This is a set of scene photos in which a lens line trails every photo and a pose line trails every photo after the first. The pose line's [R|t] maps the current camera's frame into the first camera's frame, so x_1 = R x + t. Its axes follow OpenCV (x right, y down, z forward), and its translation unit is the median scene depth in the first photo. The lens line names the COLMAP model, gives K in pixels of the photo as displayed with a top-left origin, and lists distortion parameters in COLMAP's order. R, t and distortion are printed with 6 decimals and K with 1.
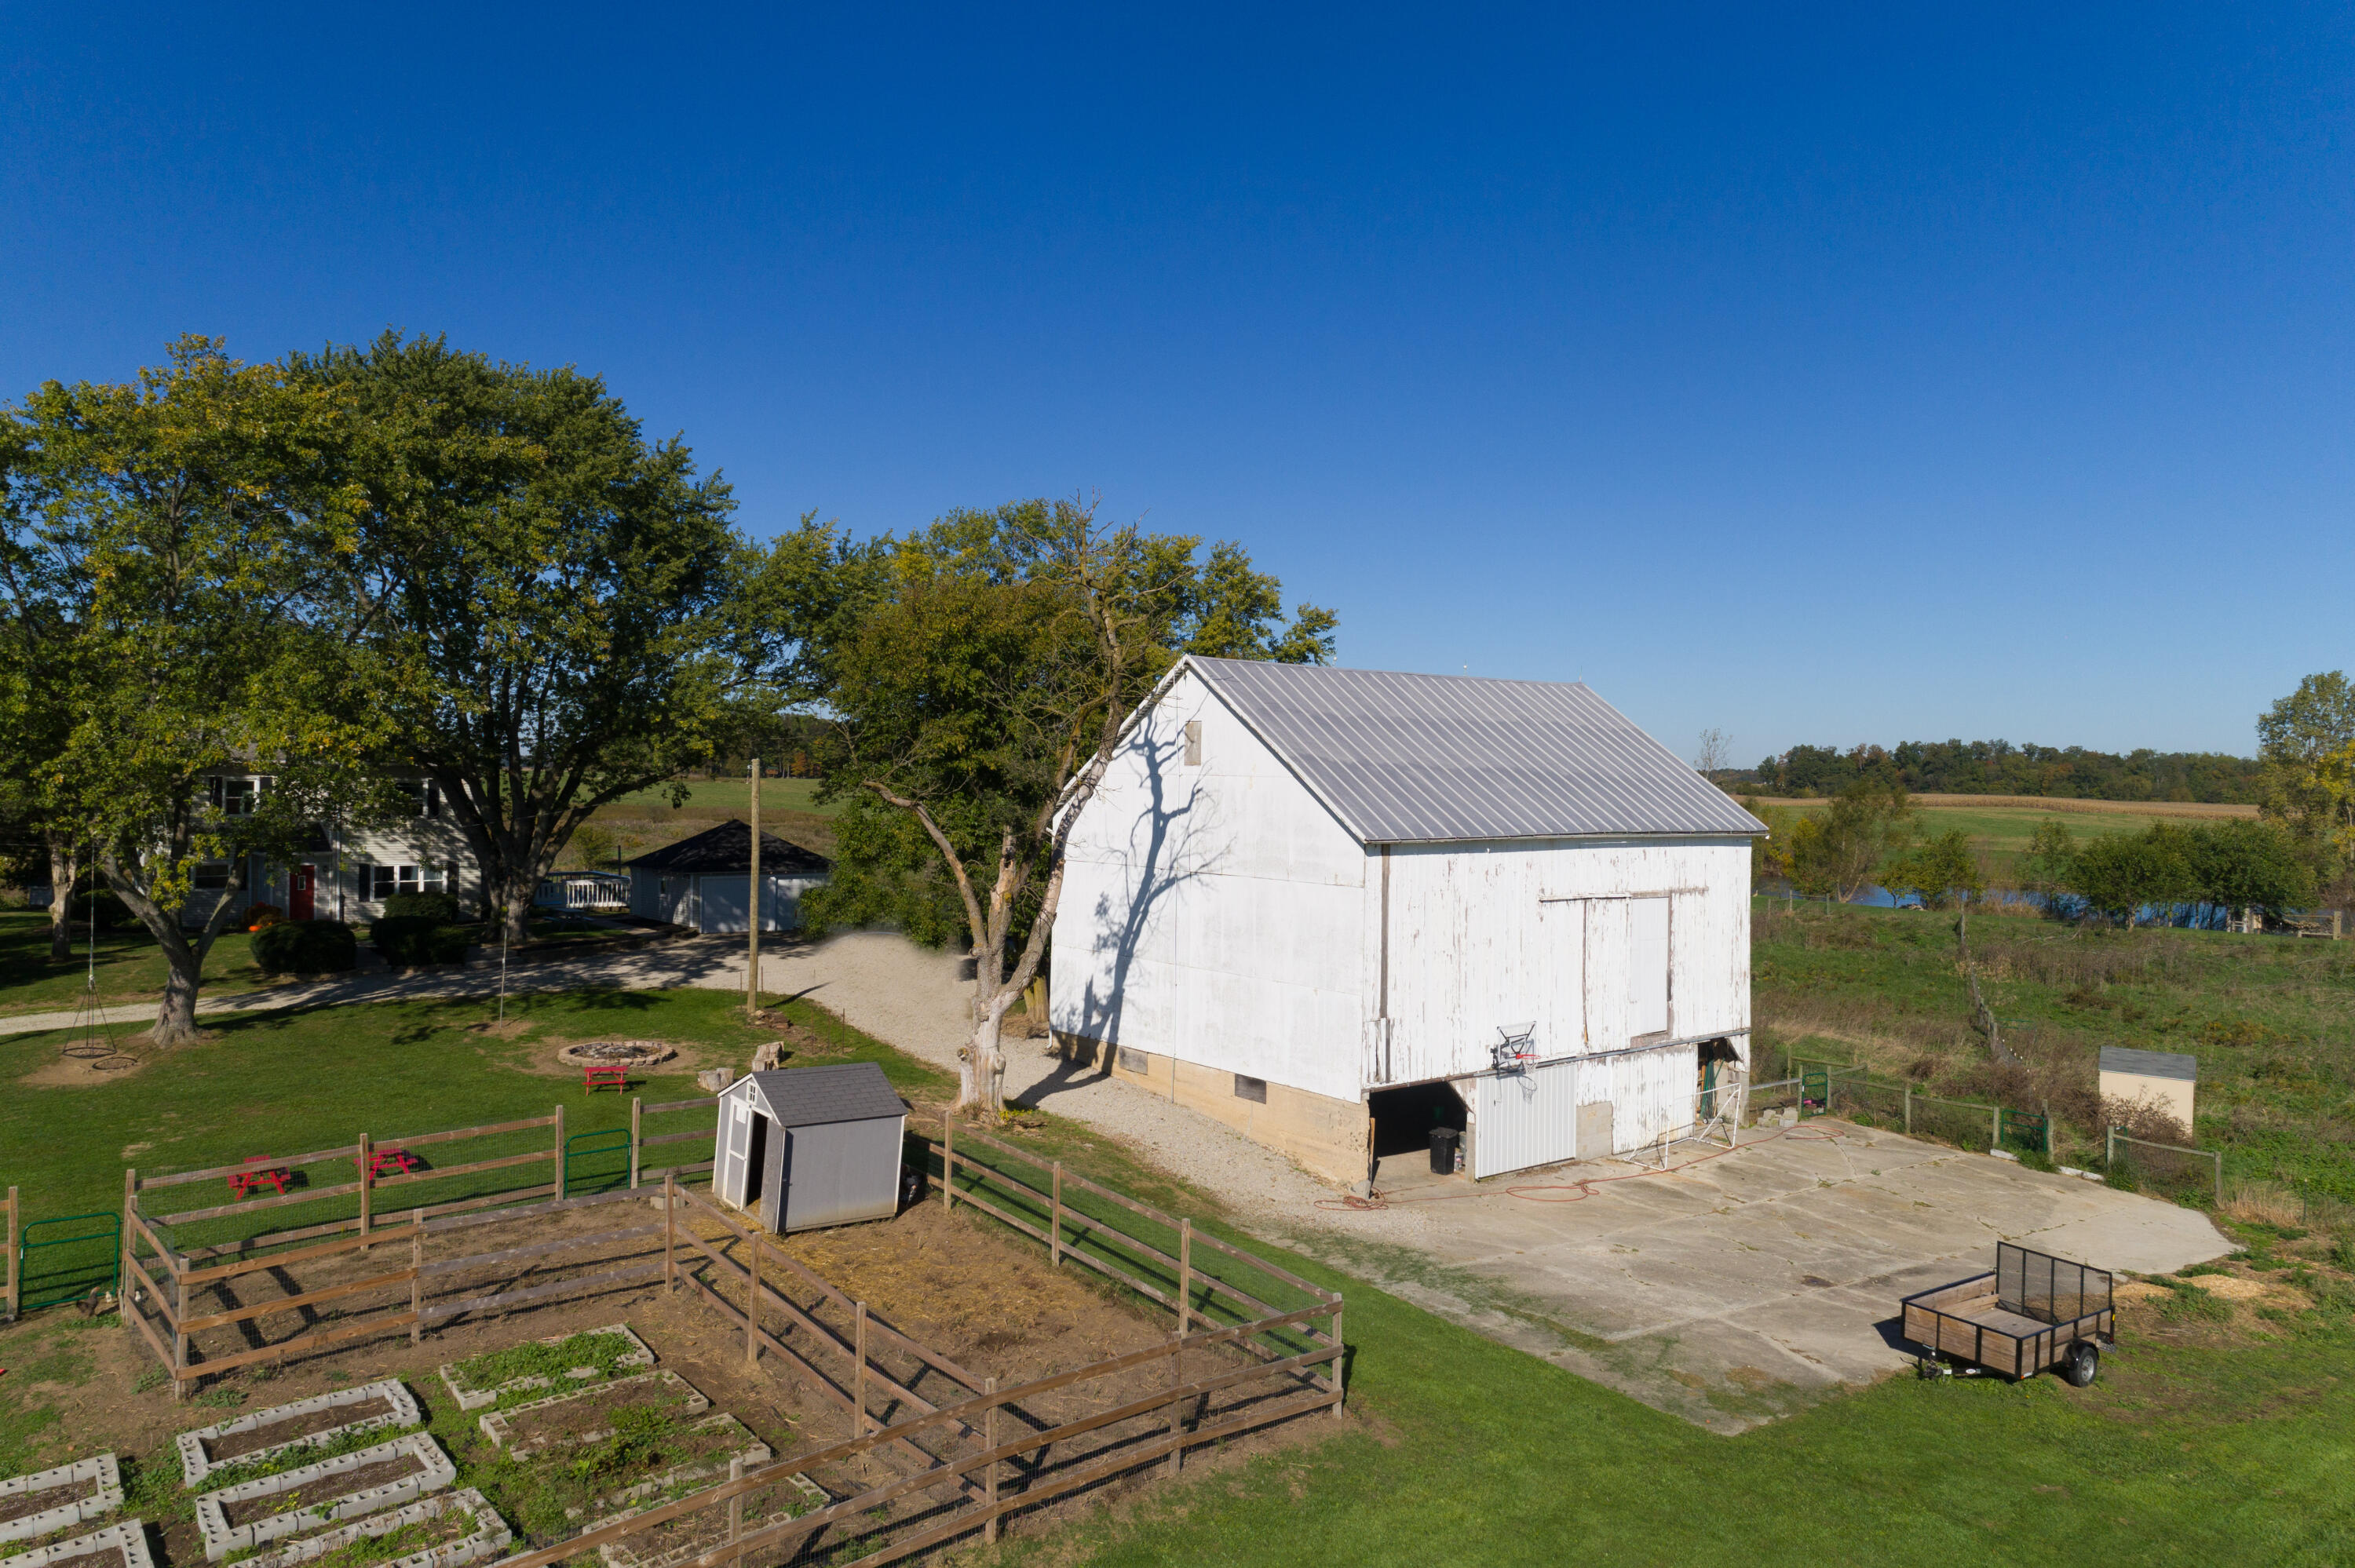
lens RADIAL K [[1548.1, 0, 1181.7], [0, 1548.1, 778.5], [0, 0, 1]] dist [0.022033, 0.018157]
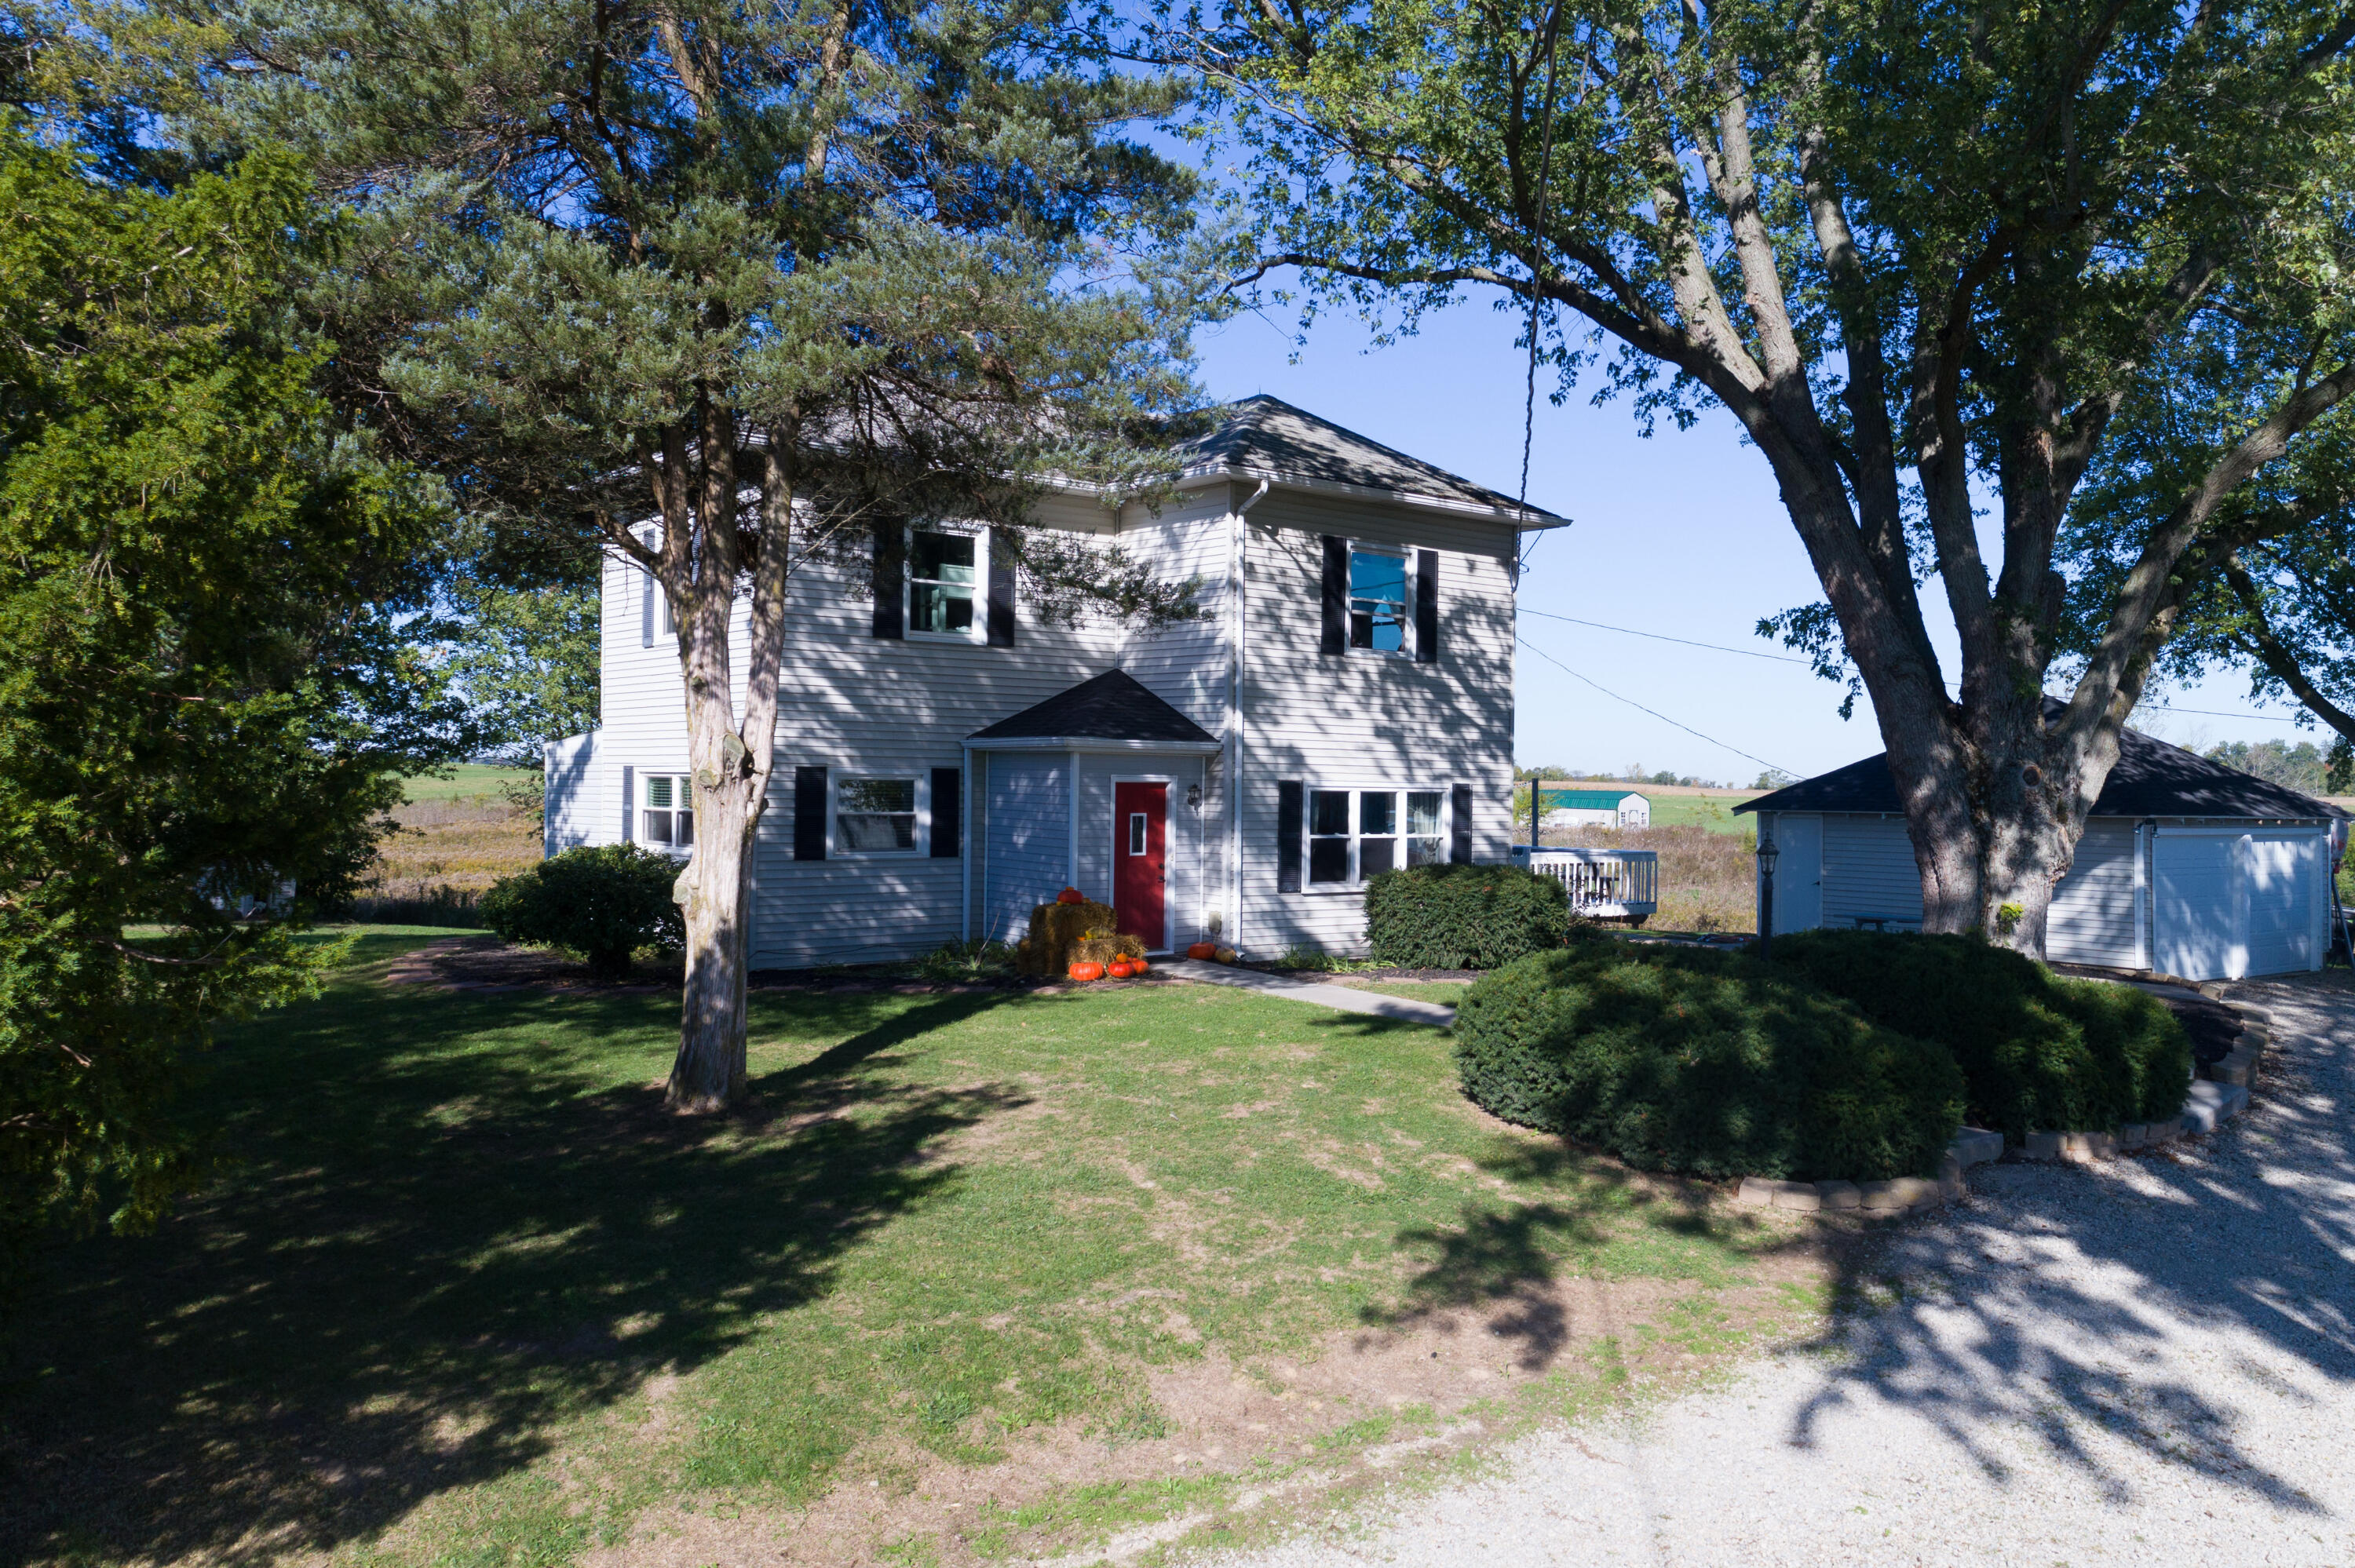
lens RADIAL K [[1548.1, 0, 1181.7], [0, 1548.1, 778.5], [0, 0, 1]] dist [0.022033, 0.018157]
pose [[0.998587, -0.012486, -0.051656, -0.730309], [0.011475, 0.999738, -0.019816, 0.084362], [0.051890, 0.019195, 0.998468, 0.922242]]
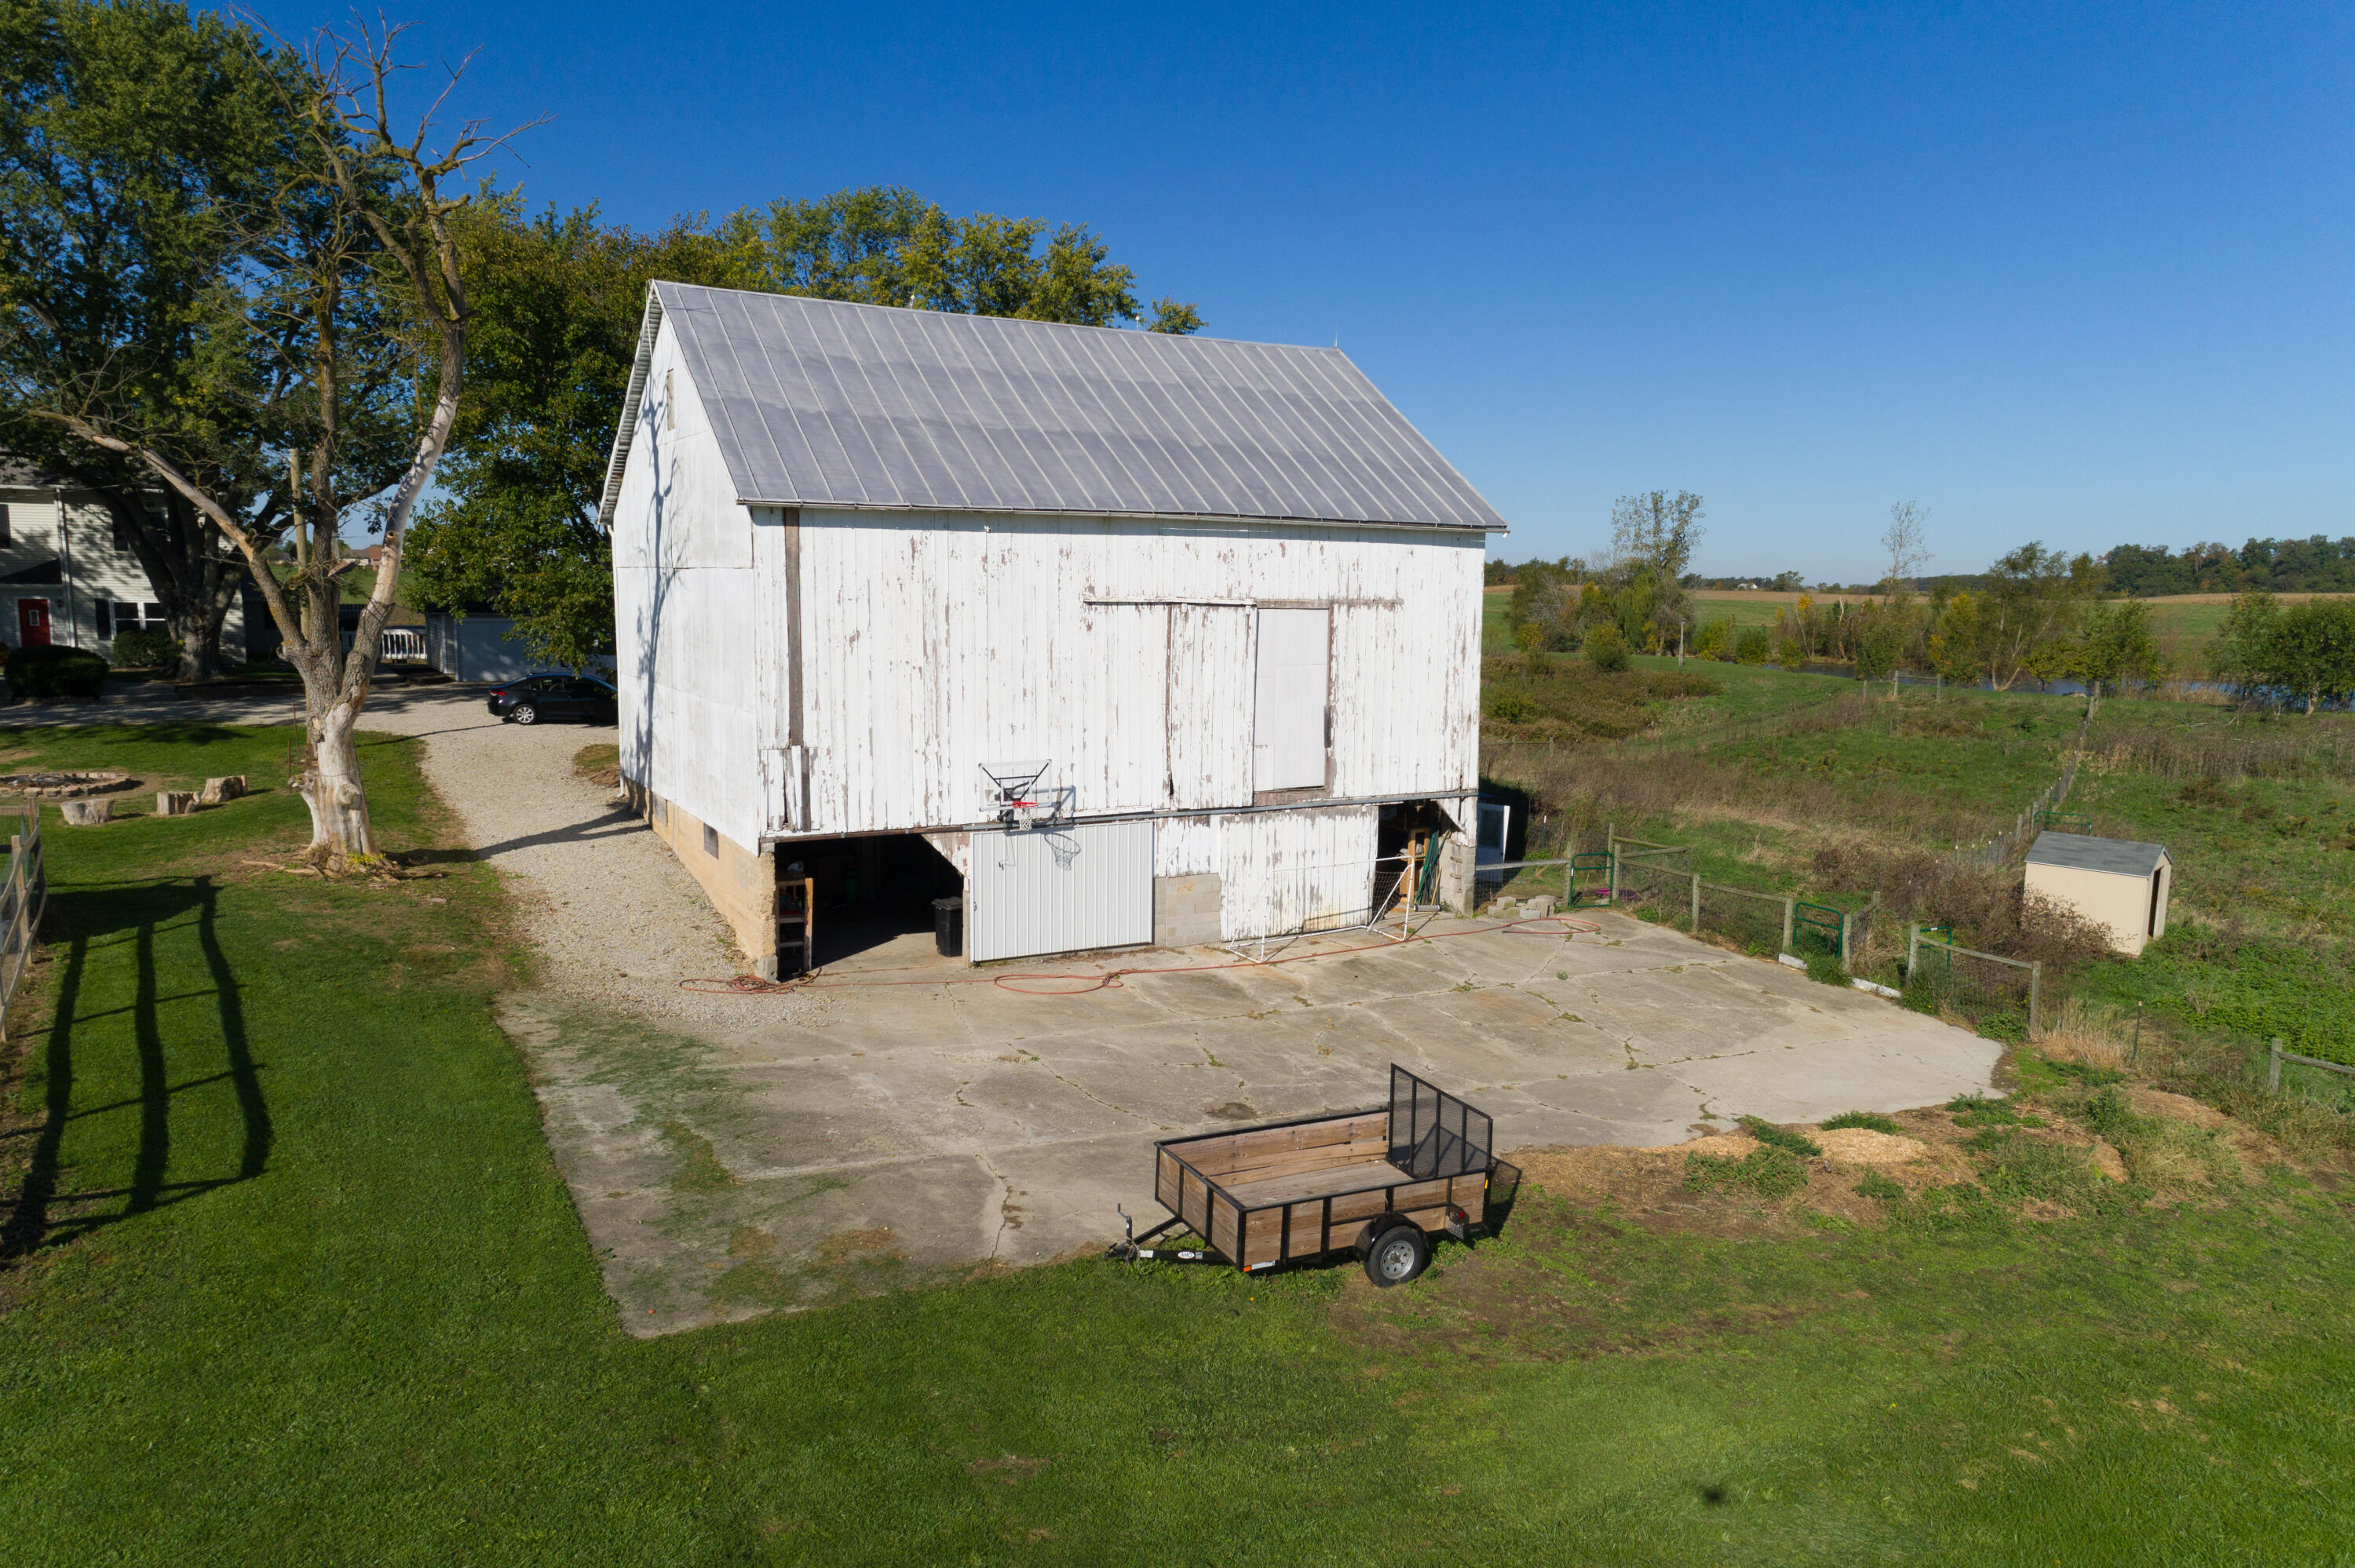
lens RADIAL K [[1548.1, 0, 1181.7], [0, 1548.1, 778.5], [0, 0, 1]] dist [0.022033, 0.018157]
pose [[0.985934, 0.018751, -0.166077, 0.368547], [0.001449, 0.992690, 0.120685, 0.067043], [0.167126, -0.119228, 0.978700, 0.247203]]
